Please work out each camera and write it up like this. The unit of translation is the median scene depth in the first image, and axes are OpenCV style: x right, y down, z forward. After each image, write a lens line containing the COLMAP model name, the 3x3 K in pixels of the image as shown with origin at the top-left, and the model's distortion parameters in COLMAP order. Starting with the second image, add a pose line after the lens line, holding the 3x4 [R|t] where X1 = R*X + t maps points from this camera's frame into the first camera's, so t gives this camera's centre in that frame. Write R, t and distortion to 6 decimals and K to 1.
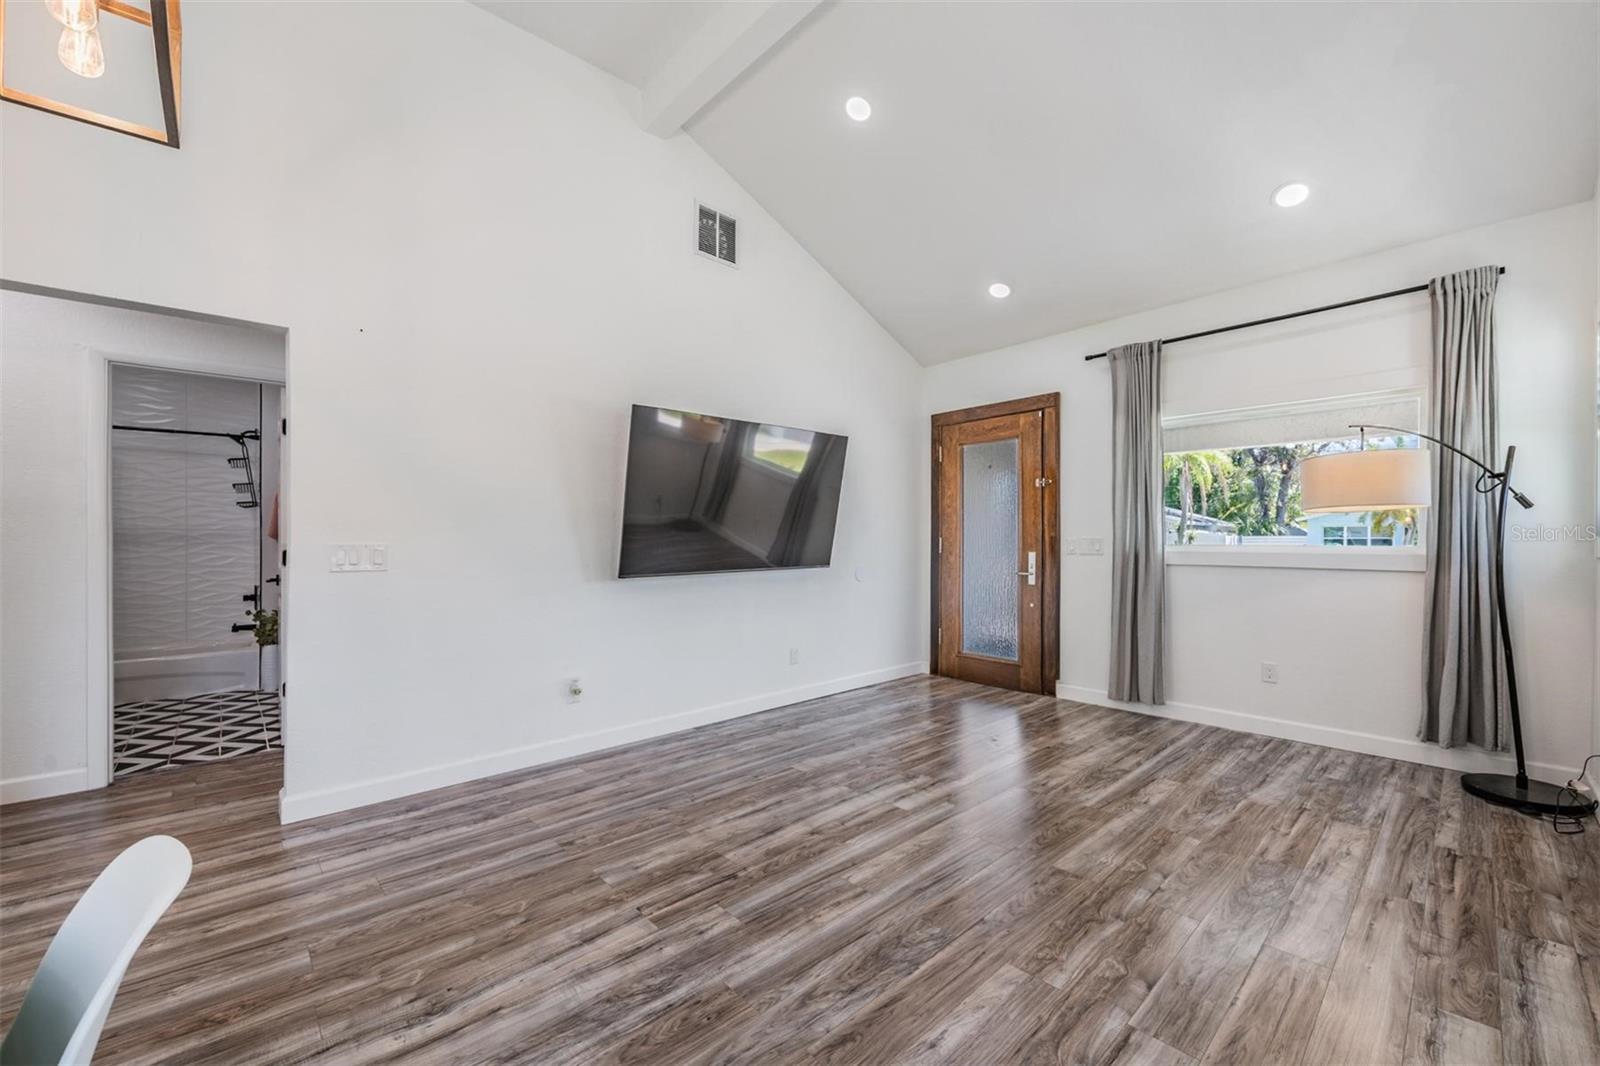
lens RADIAL K [[631.4, 0, 800.0], [0, 631.4, 533.0], [0, 0, 1]] dist [-0.000402, -0.009988]
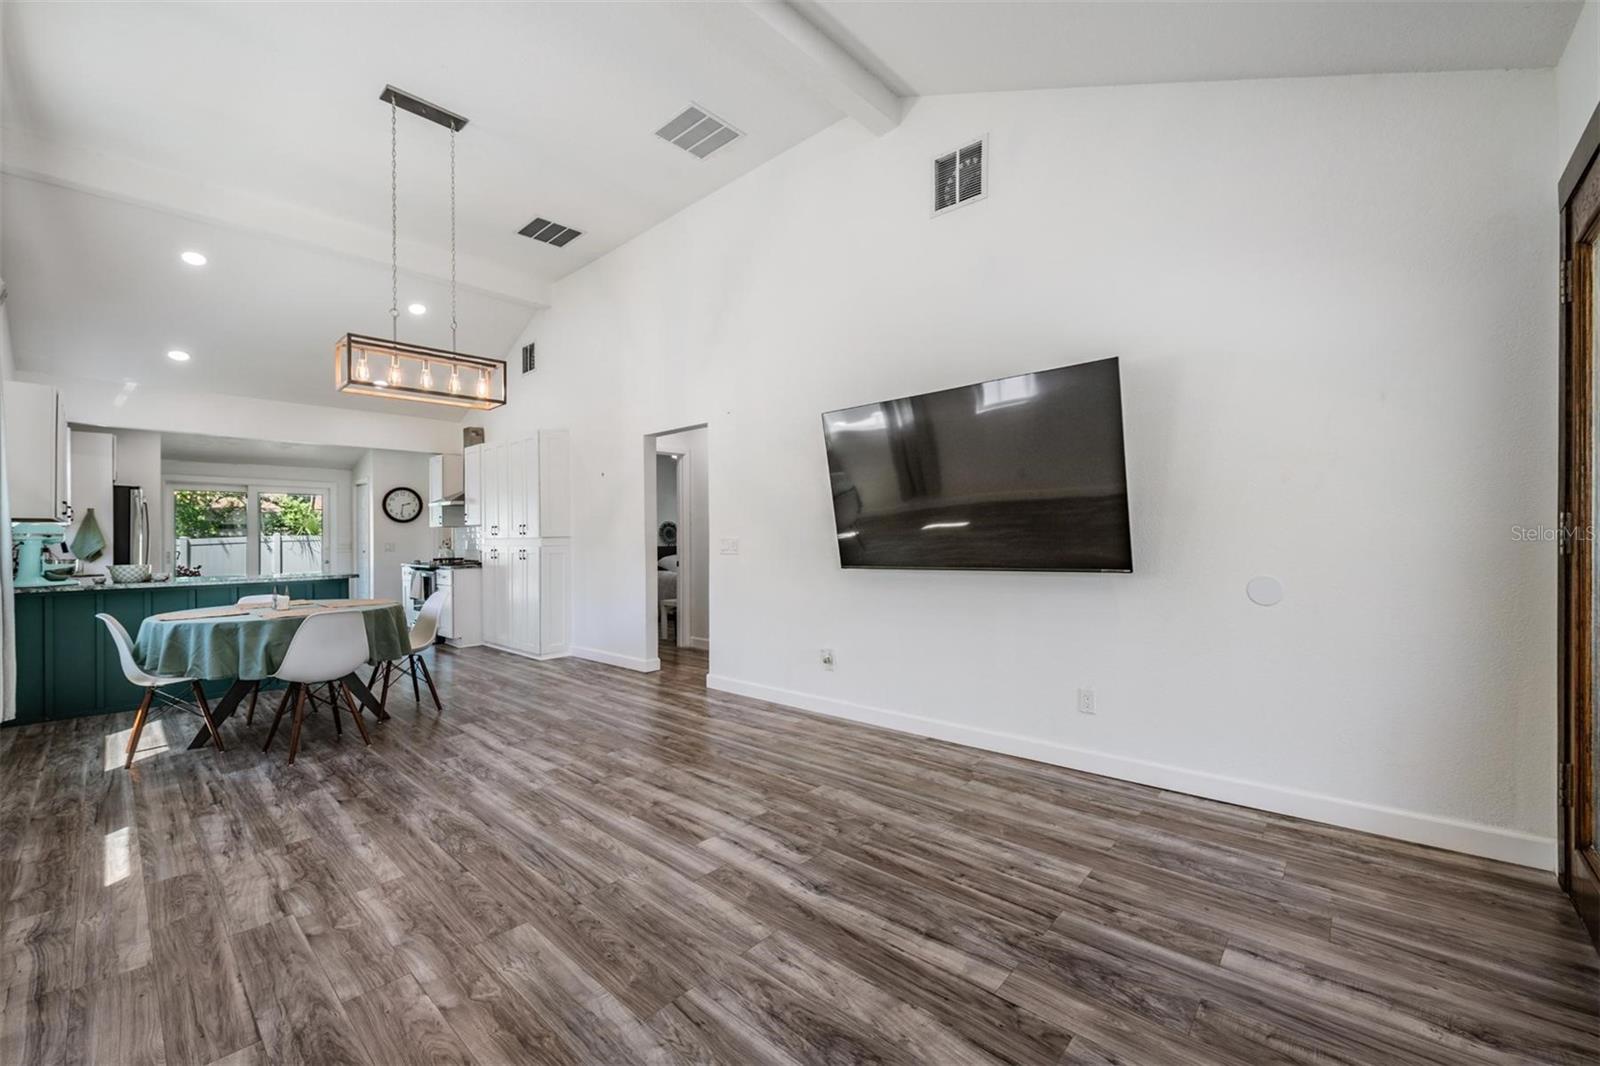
lens RADIAL K [[632.4, 0, 809.6], [0, 632.4, 545.9], [0, 0, 1]] dist [-0.001792, -0.006049]
pose [[0.097856, 0.011616, -0.995133, 0.919106], [0.032130, 0.999374, 0.014825, 0.012847], [0.994682, -0.033424, 0.097422, 0.941382]]
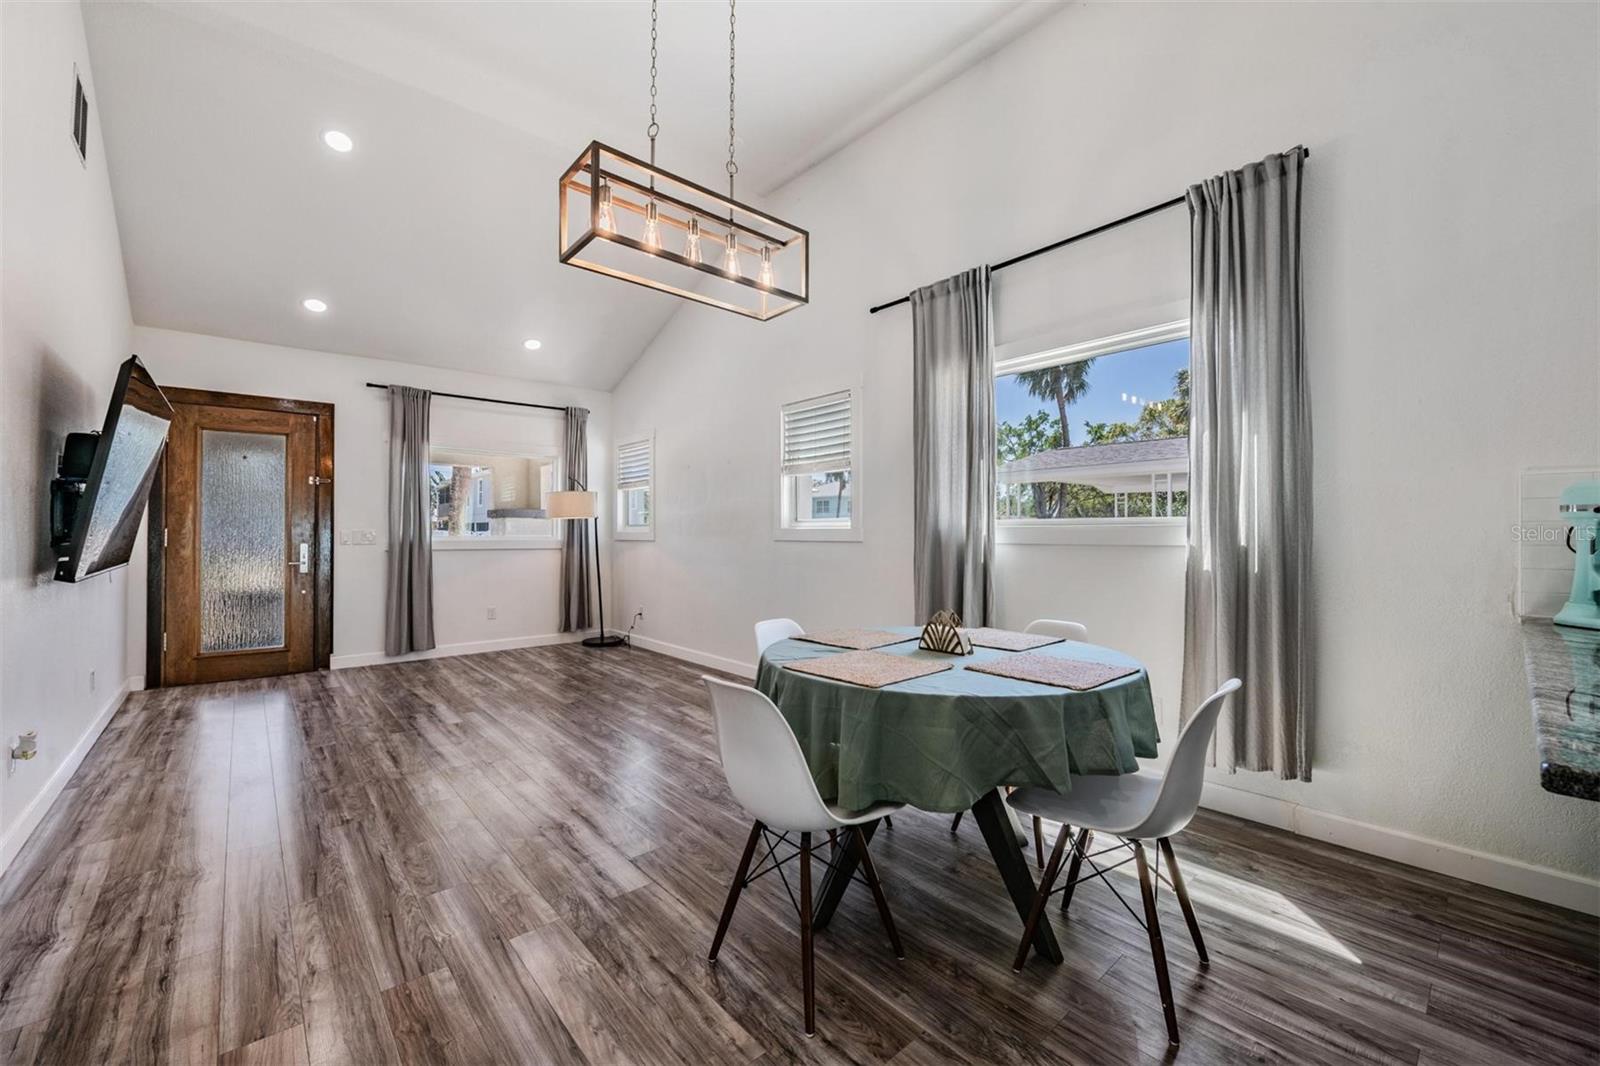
lens RADIAL K [[638.1, 0, 790.0], [0, 638.1, 532.3], [0, 0, 1]] dist [-0.002601, -0.004465]
pose [[0.042169, 0.004755, 0.999099, -1.084984], [-0.016677, 0.999853, -0.004054, 0.001978], [-0.998971, -0.016491, 0.042242, 0.174889]]
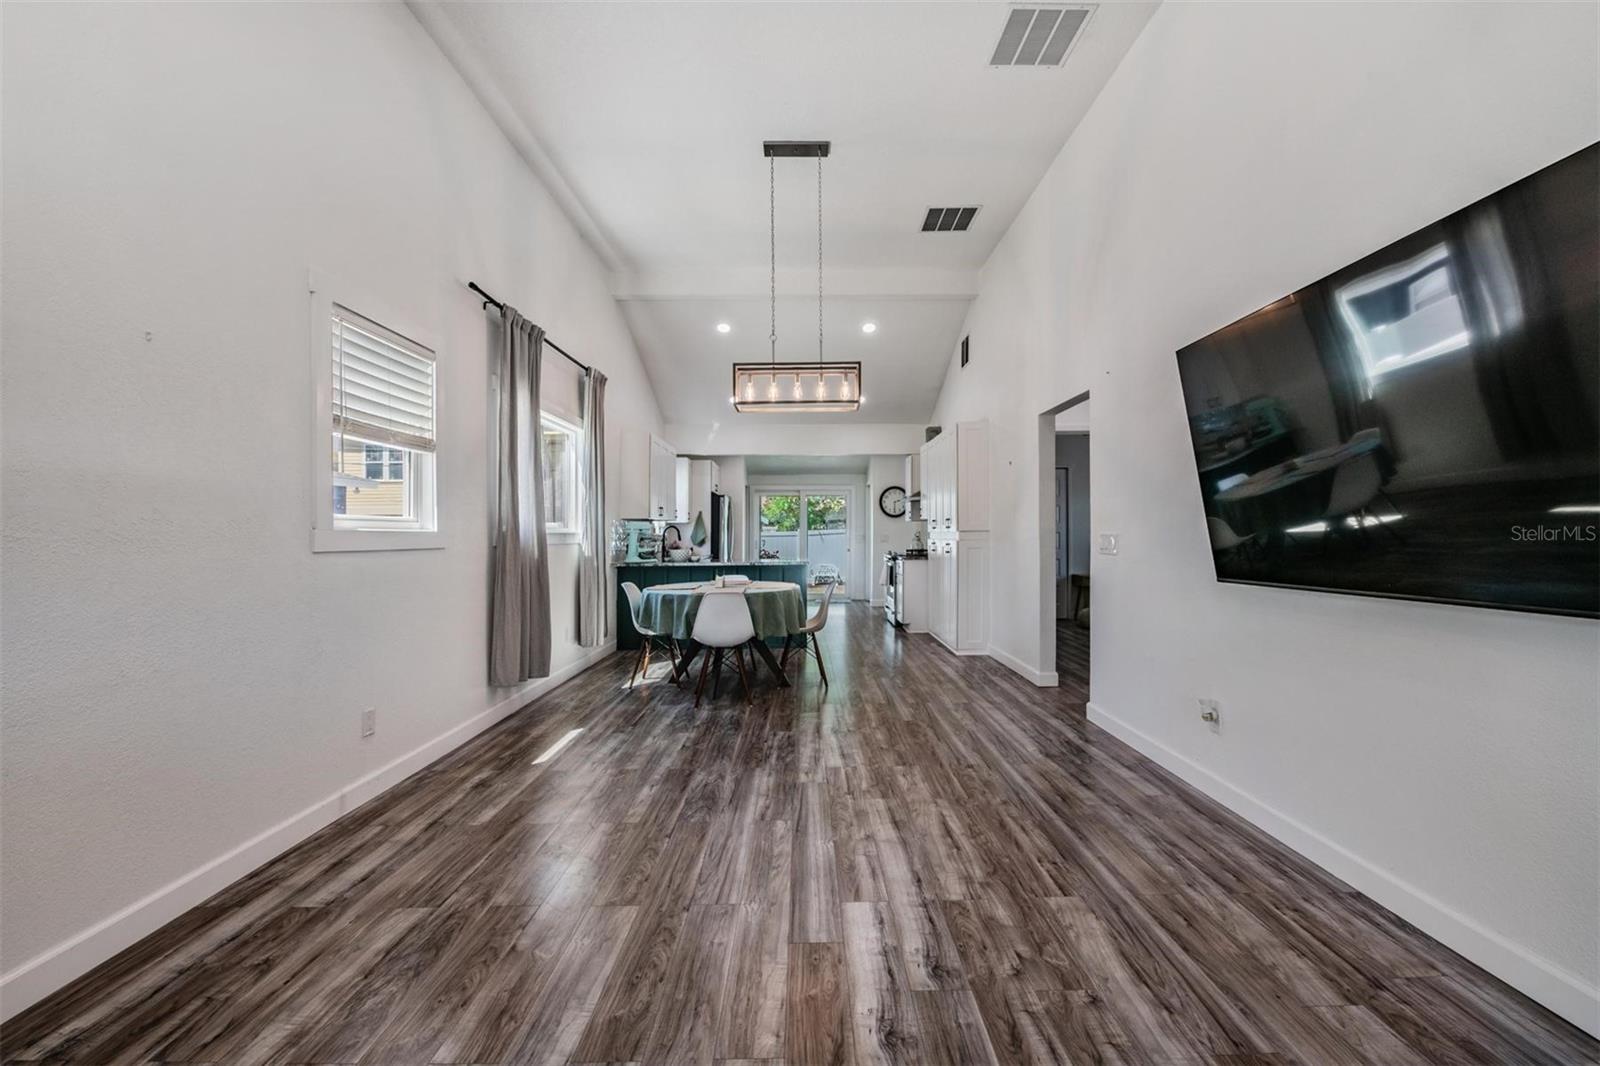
lens RADIAL K [[641.7, 0, 818.5], [0, 641.7, 540.3], [0, 0, 1]] dist [-0.000741, -0.005937]
pose [[-0.661180, 0.009859, -0.750162, 0.648011], [0.020639, 0.999774, -0.005051, 0.017559], [0.749943, -0.018822, -0.661234, 1.284751]]
